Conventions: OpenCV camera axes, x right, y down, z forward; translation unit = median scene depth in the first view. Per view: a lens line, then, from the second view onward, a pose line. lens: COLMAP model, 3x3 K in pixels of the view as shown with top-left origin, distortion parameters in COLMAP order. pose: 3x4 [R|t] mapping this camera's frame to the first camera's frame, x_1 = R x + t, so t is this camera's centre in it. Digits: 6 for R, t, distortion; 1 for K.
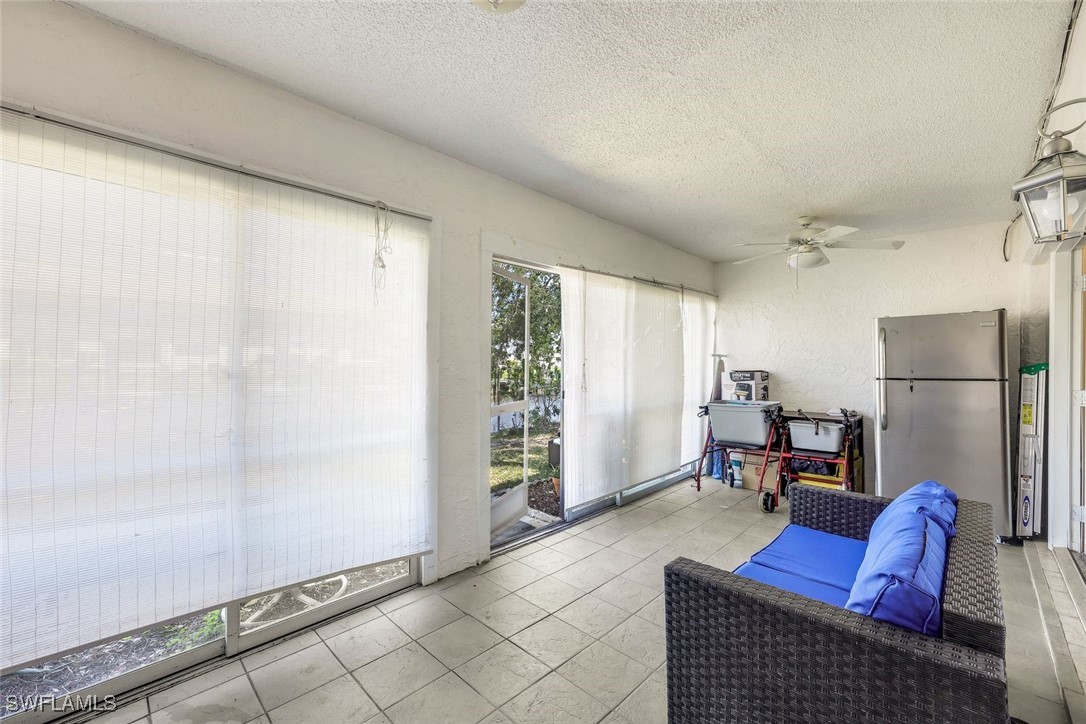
lens RADIAL K [[435.2, 0, 535.4], [0, 435.2, 358.9], [0, 0, 1]] dist [-0.001090, 0.000398]
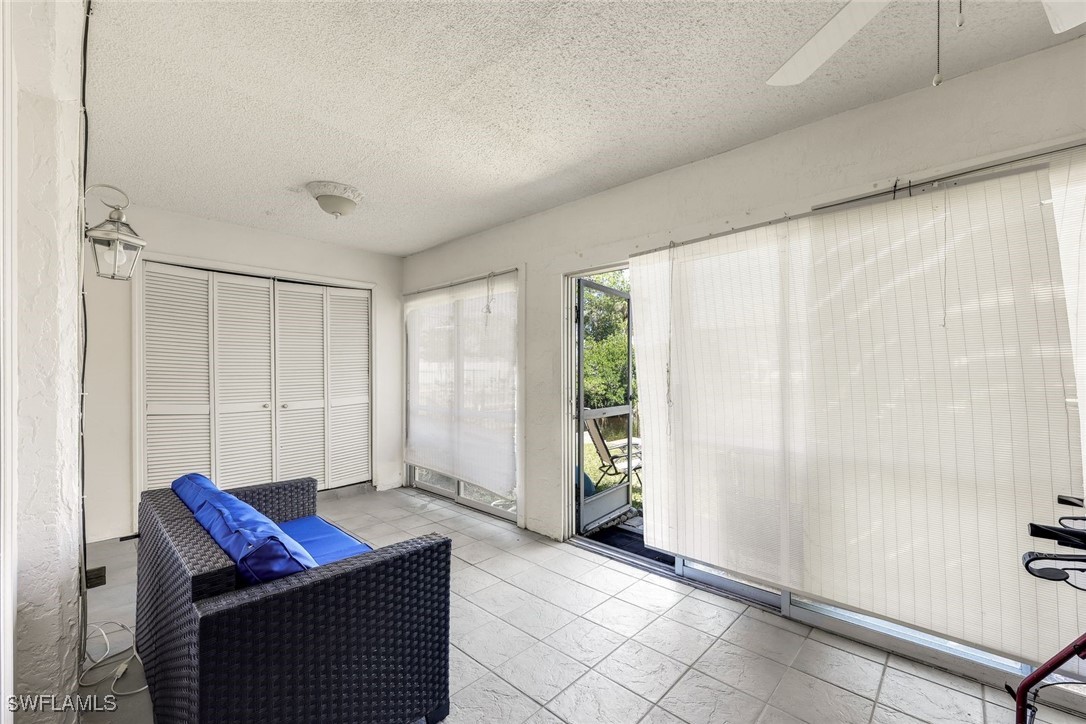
lens RADIAL K [[435.1, 0, 544.7], [0, 435.1, 365.5], [0, 0, 1]] dist [-0.002056, -0.000105]
pose [[0.051082, -0.018780, -0.998518, 0.886666], [0.010523, 0.999778, -0.018266, 0.015271], [0.998639, -0.009574, 0.051268, 0.762934]]
